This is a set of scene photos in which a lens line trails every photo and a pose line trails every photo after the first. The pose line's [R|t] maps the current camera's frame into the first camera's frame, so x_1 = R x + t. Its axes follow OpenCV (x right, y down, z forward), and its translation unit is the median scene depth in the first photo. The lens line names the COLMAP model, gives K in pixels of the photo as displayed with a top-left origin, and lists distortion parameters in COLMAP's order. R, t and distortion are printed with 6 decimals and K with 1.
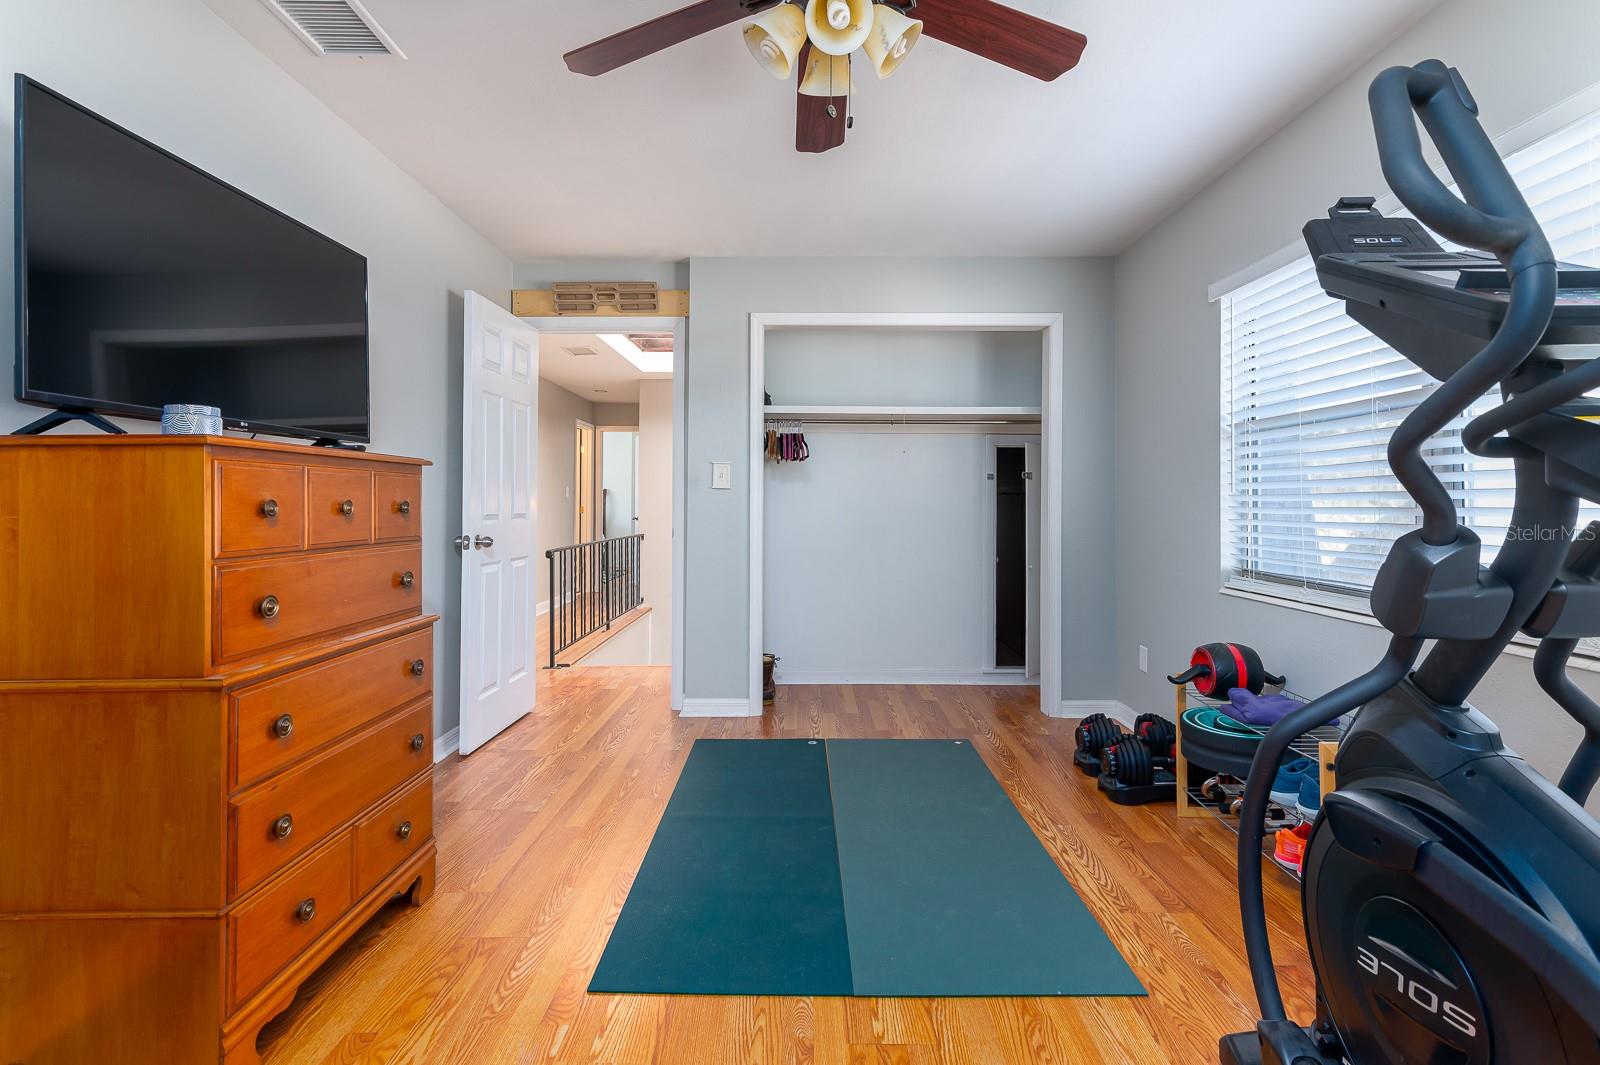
lens RADIAL K [[757.7, 0, 839.2], [0, 757.7, 514.2], [0, 0, 1]] dist [0.009663, 0.000164]
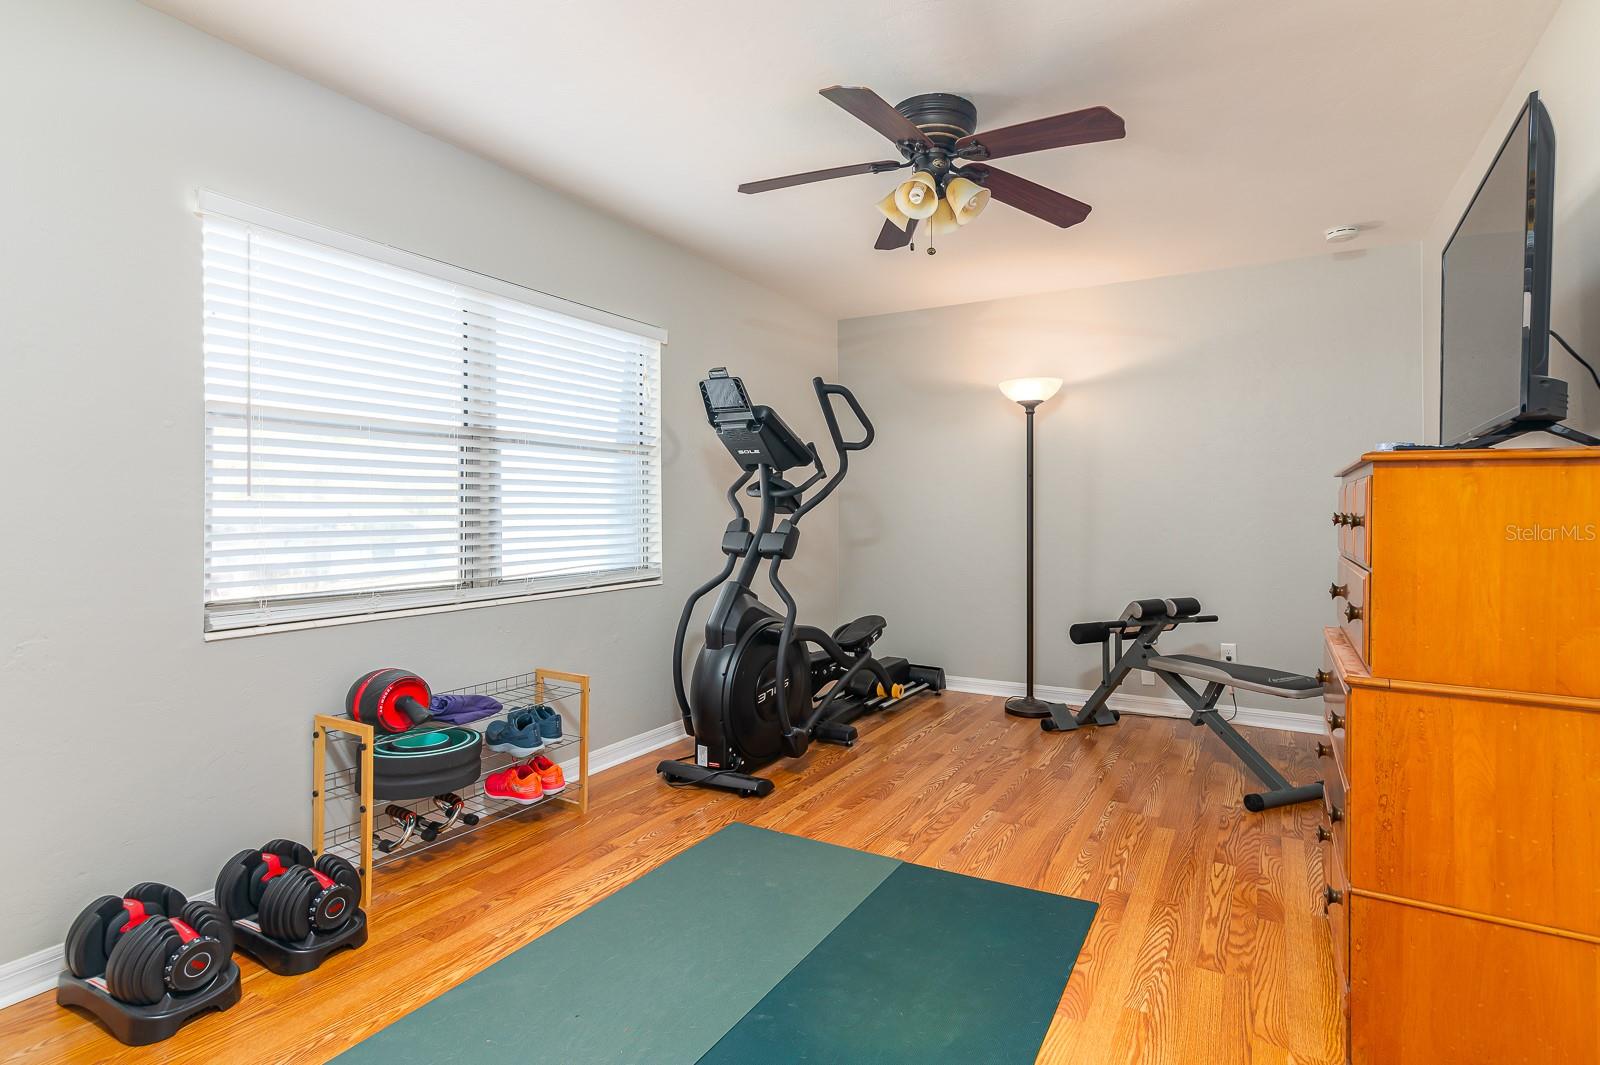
lens RADIAL K [[757.7, 0, 839.2], [0, 757.7, 514.2], [0, 0, 1]] dist [0.009663, 0.000164]
pose [[-0.852551, -0.003600, 0.522631, -0.604093], [0.003518, 0.999914, 0.012627, -0.029683], [-0.522632, 0.012604, -0.852466, 2.229680]]
